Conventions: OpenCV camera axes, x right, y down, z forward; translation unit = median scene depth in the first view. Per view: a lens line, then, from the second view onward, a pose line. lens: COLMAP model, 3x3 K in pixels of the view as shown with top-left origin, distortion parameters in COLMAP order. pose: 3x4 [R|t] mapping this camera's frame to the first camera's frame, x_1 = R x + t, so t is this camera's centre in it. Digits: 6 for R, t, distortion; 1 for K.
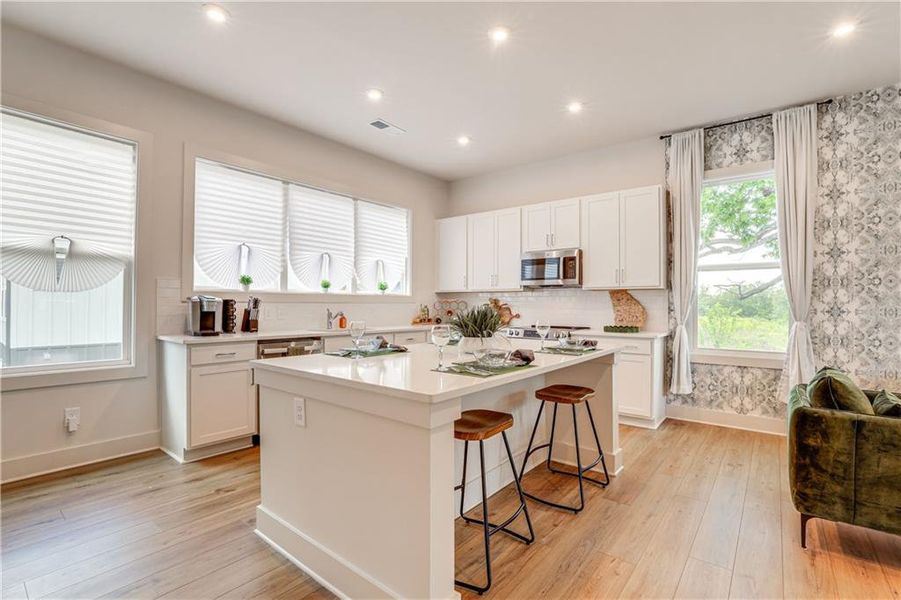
lens RADIAL K [[407.2, 0, 456.3], [0, 407.2, 302.3], [0, 0, 1]] dist [-0.032948, 0.006843]
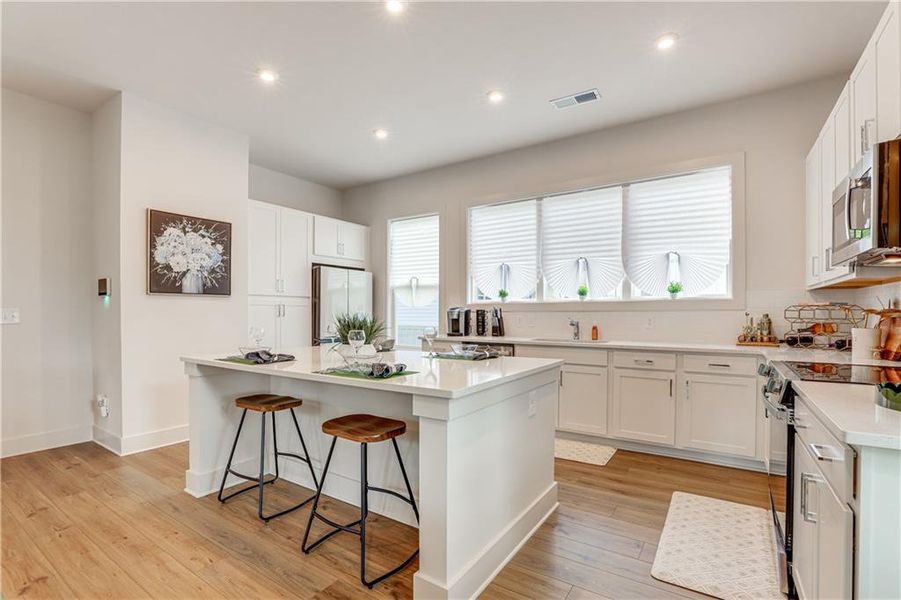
lens RADIAL K [[407.2, 0, 452.1], [0, 407.2, 309.7], [0, 0, 1]] dist [-0.032948, 0.006843]
pose [[0.091150, -0.005086, -0.995824, 0.588479], [0.013061, 0.999907, -0.003911, -0.002998], [0.995752, -0.012650, 0.091208, 0.634344]]
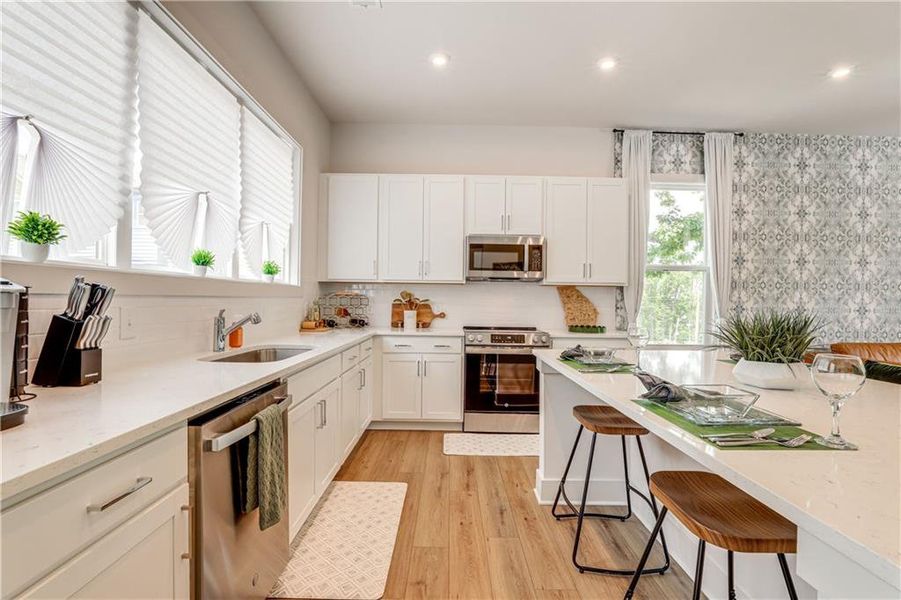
lens RADIAL K [[407.2, 0, 449.9], [0, 407.2, 299.7], [0, 0, 1]] dist [-0.032948, 0.006843]
pose [[0.788575, 0.006233, 0.614907, -0.390551], [-0.013482, 0.999884, 0.007154, -0.002796], [-0.614791, -0.013932, 0.788567, 0.461072]]
